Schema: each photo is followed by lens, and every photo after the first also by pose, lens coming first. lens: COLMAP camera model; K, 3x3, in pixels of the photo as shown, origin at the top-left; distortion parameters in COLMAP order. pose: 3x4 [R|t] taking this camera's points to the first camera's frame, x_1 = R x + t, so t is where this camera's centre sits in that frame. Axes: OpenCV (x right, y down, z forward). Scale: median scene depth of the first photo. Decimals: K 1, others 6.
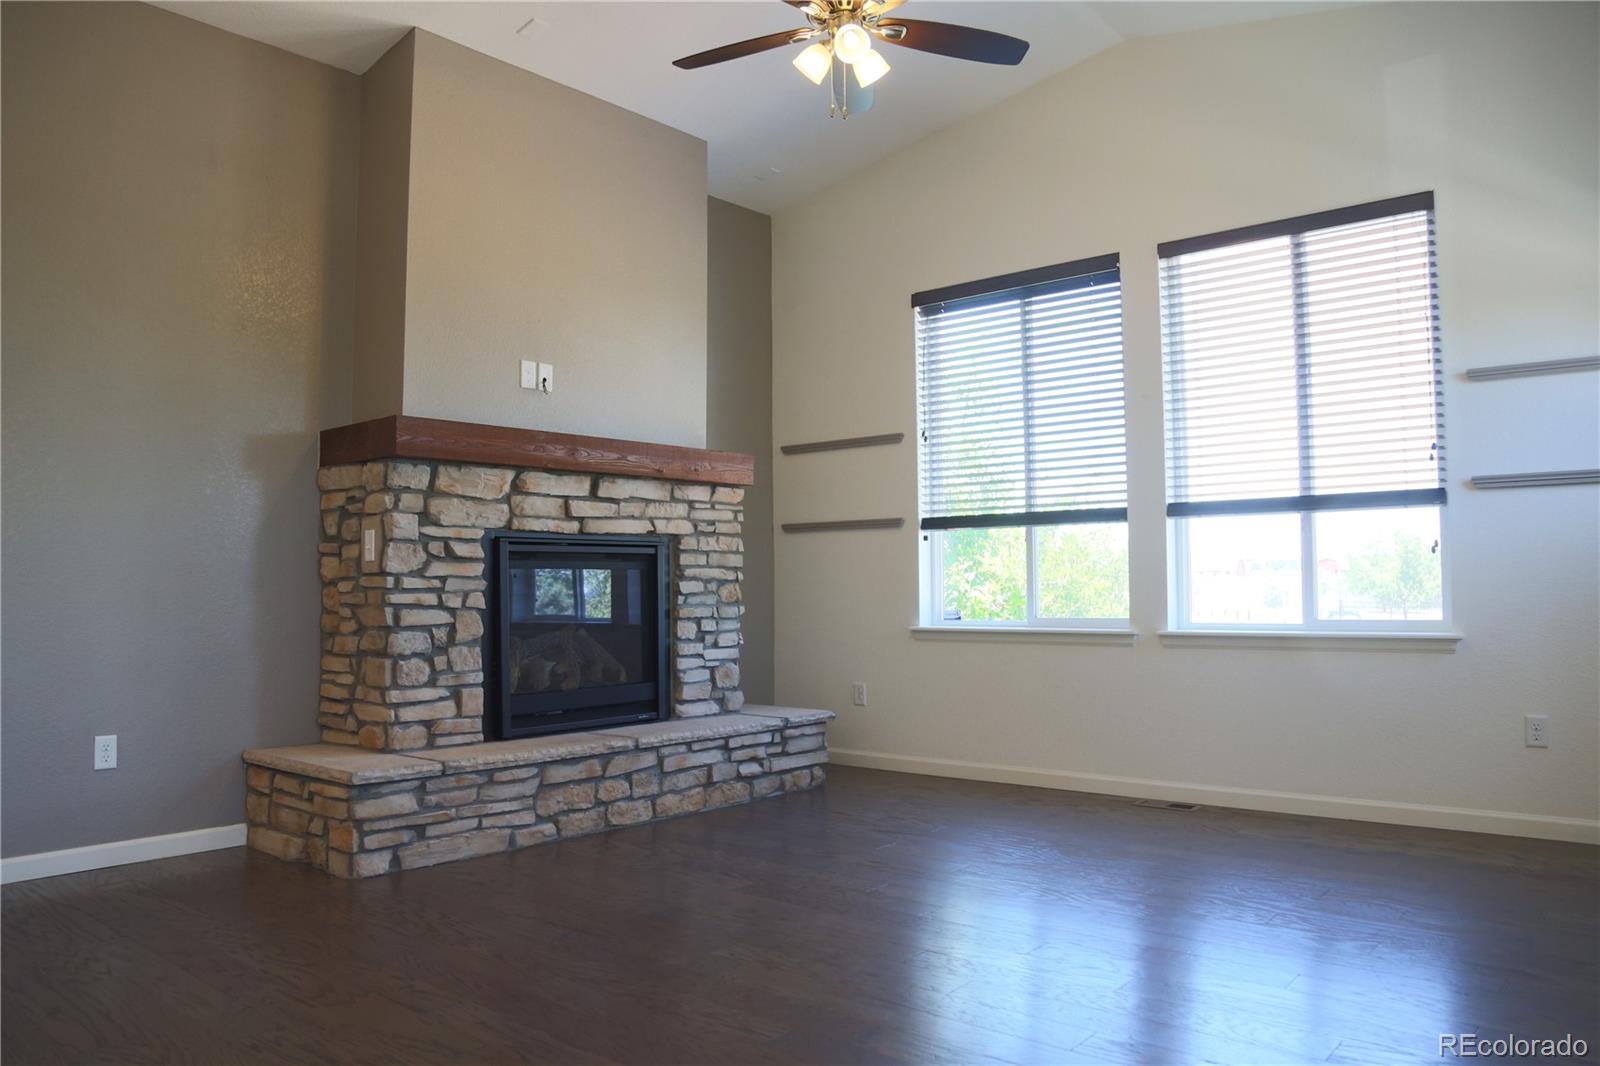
lens RADIAL K [[1148.6, 0, 783.1], [0, 1148.6, 521.3], [0, 0, 1]] dist [-0.104445, 0.045476]
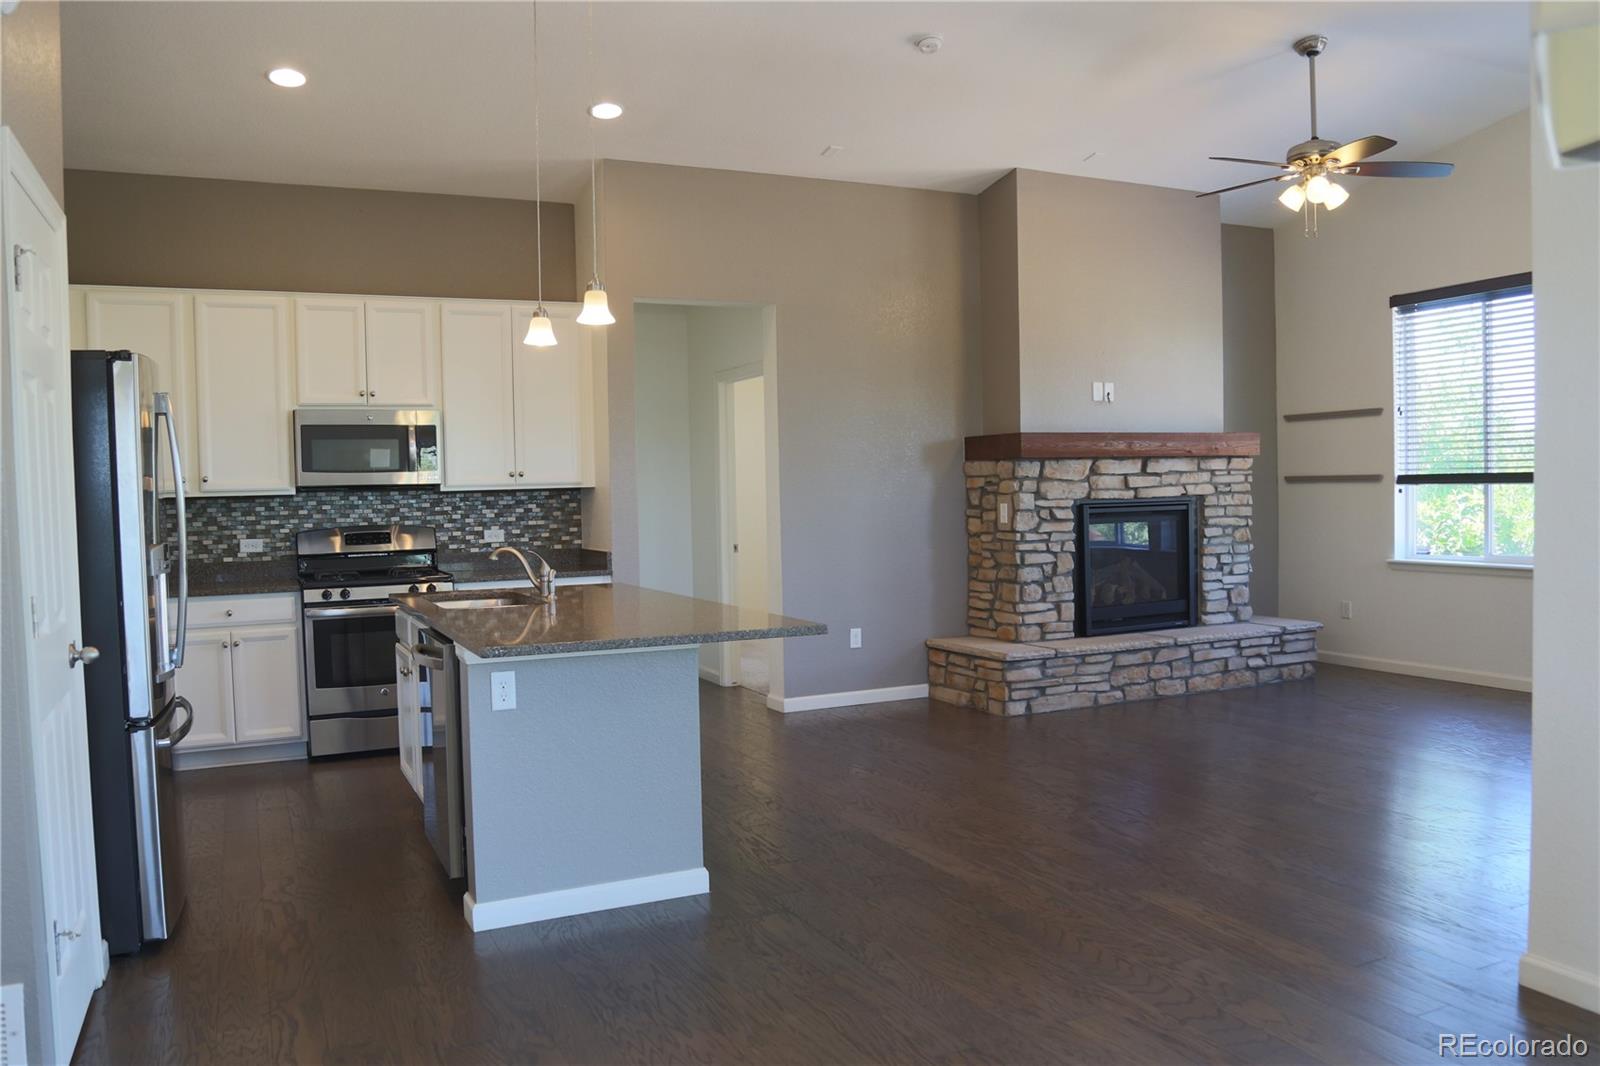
lens RADIAL K [[1148.6, 0, 805.7], [0, 1148.6, 542.6], [0, 0, 1]] dist [-0.104445, 0.045476]
pose [[0.915290, 0.006308, -0.402747, 0.024204], [0.036739, 0.994402, 0.099069, -0.093517], [0.401117, -0.105473, 0.909934, -0.502016]]
